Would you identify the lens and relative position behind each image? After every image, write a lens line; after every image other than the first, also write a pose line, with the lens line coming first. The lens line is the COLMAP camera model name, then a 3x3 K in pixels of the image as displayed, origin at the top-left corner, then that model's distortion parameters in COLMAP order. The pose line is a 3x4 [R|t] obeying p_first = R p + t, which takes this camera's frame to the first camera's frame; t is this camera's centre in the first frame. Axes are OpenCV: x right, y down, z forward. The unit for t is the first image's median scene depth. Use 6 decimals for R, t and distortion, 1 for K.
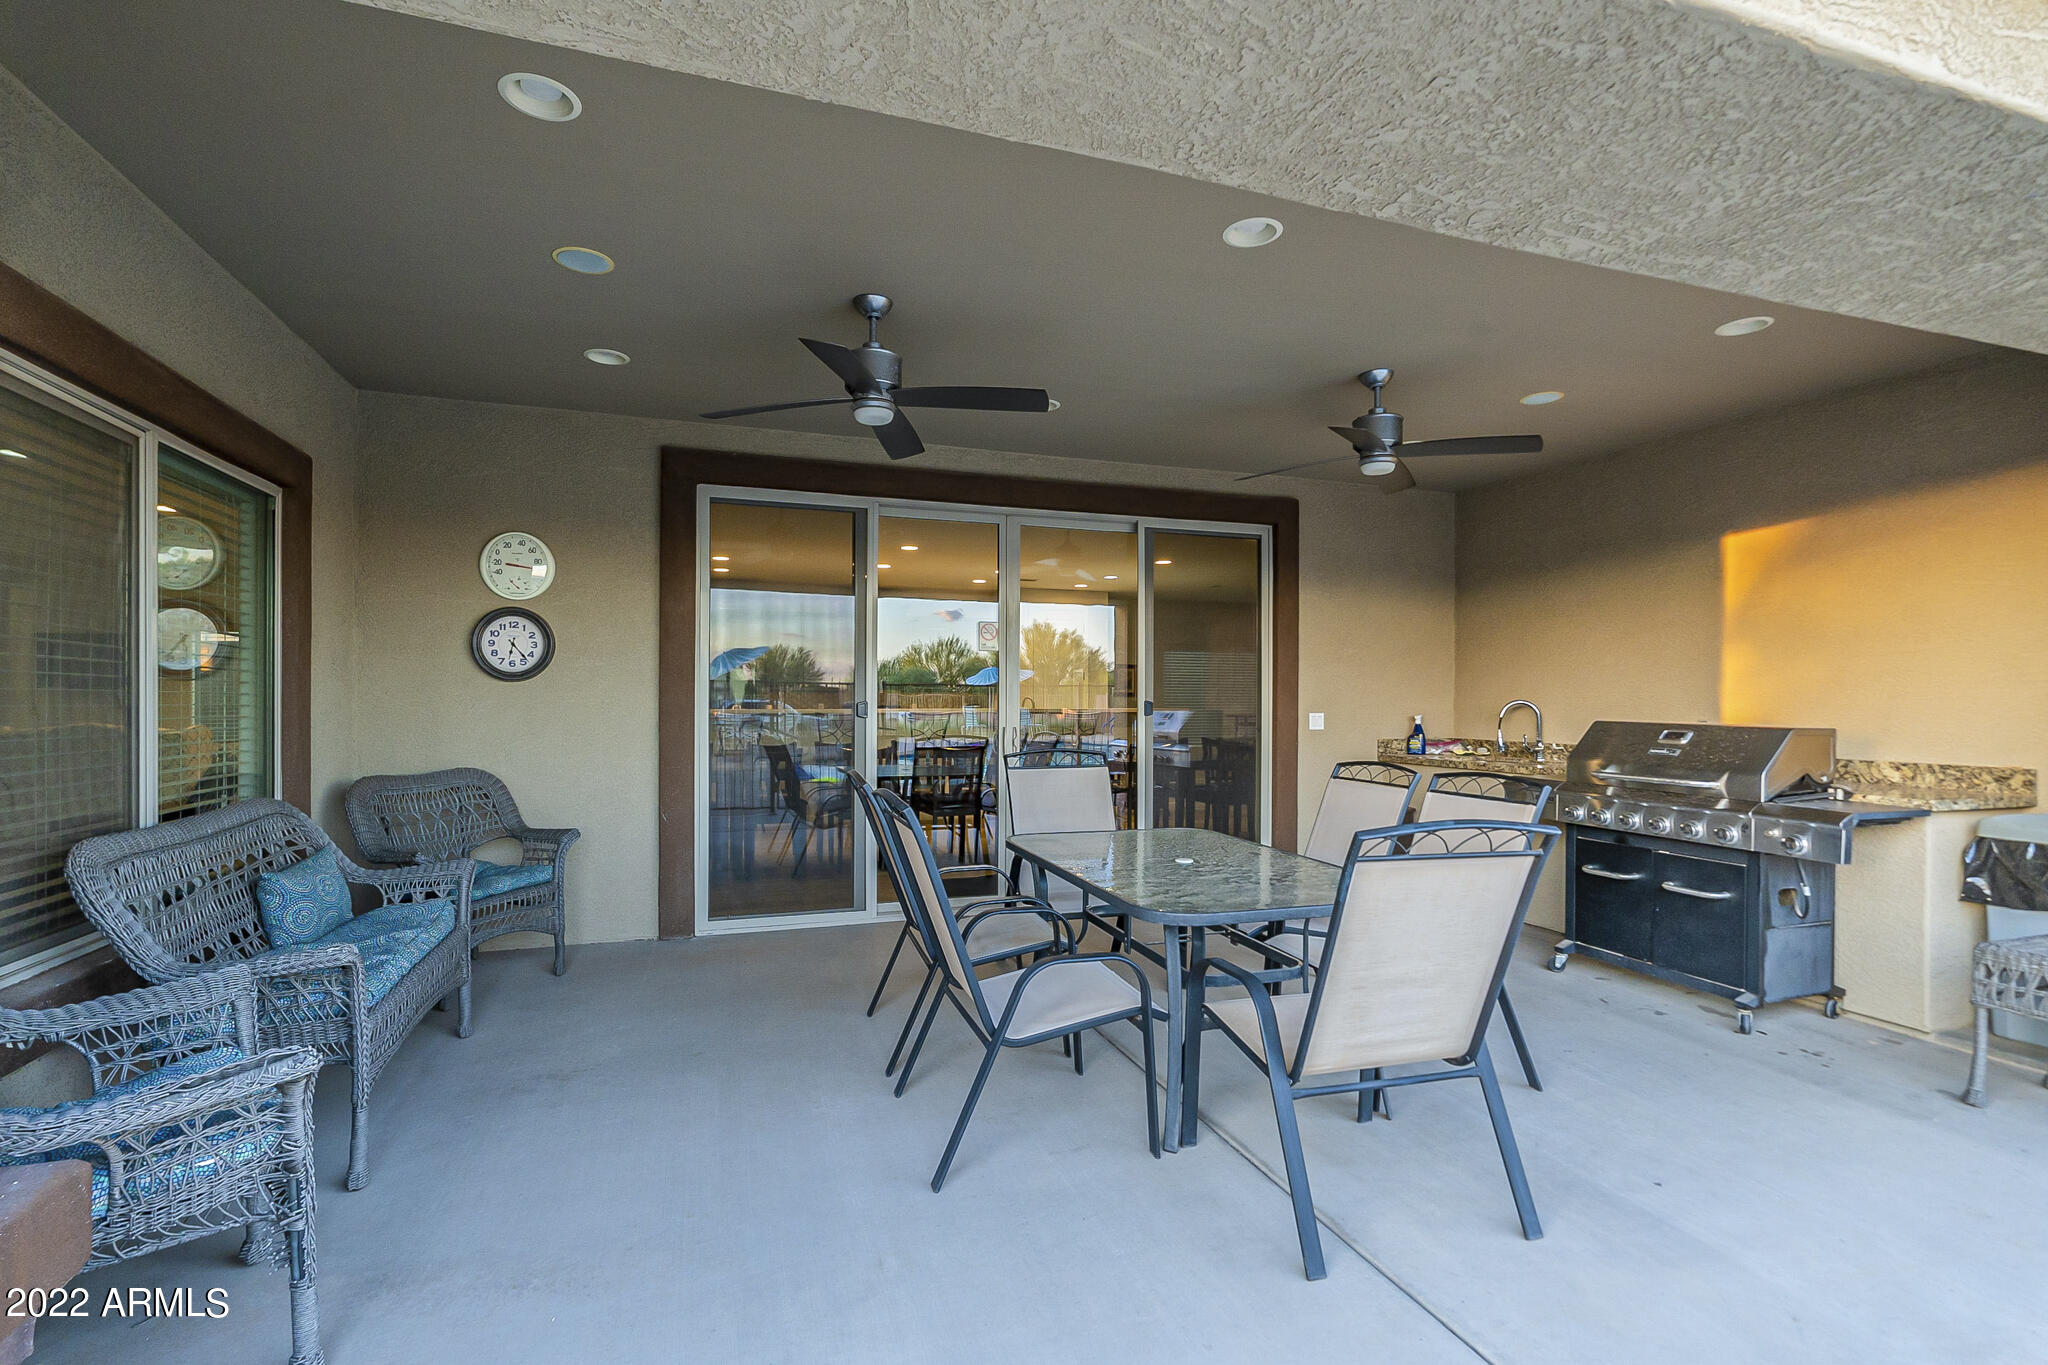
lens RADIAL K [[961.9, 0, 1024.0], [0, 961.9, 682.5], [0, 0, 1]] dist [0.000533, 0.000270]
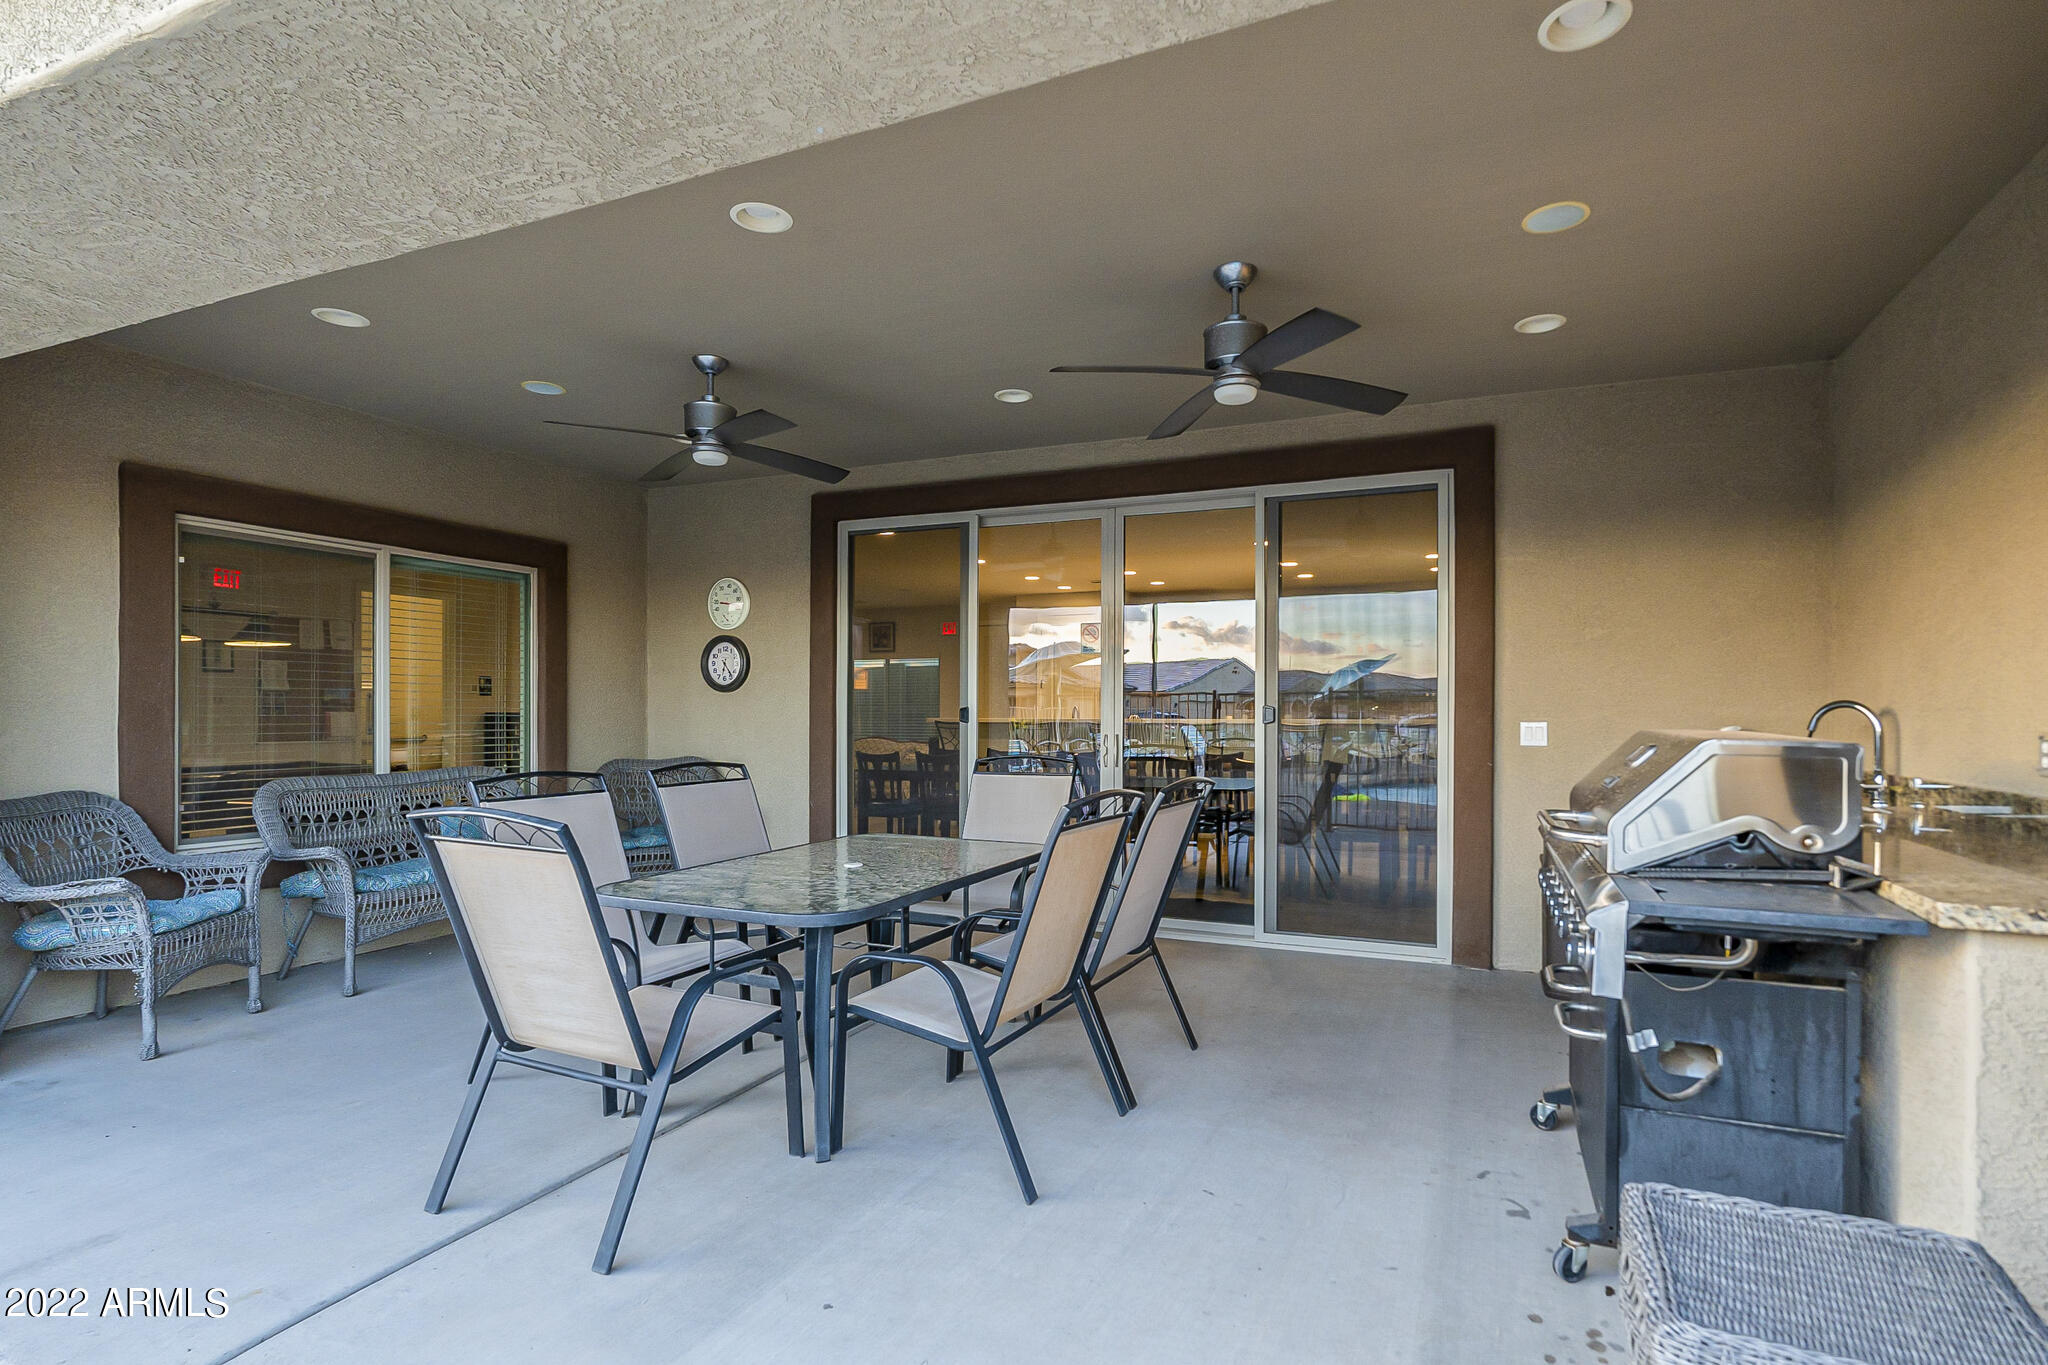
lens RADIAL K [[1007.2, 0, 1024.7], [0, 1007.2, 708.1], [0, 0, 1]] dist [-0.000552, -0.000209]
pose [[0.735254, -0.003203, -0.677784, 0.704970], [0.011678, 0.999900, 0.007943, 0.014549], [0.677691, -0.013755, 0.735218, 0.269292]]
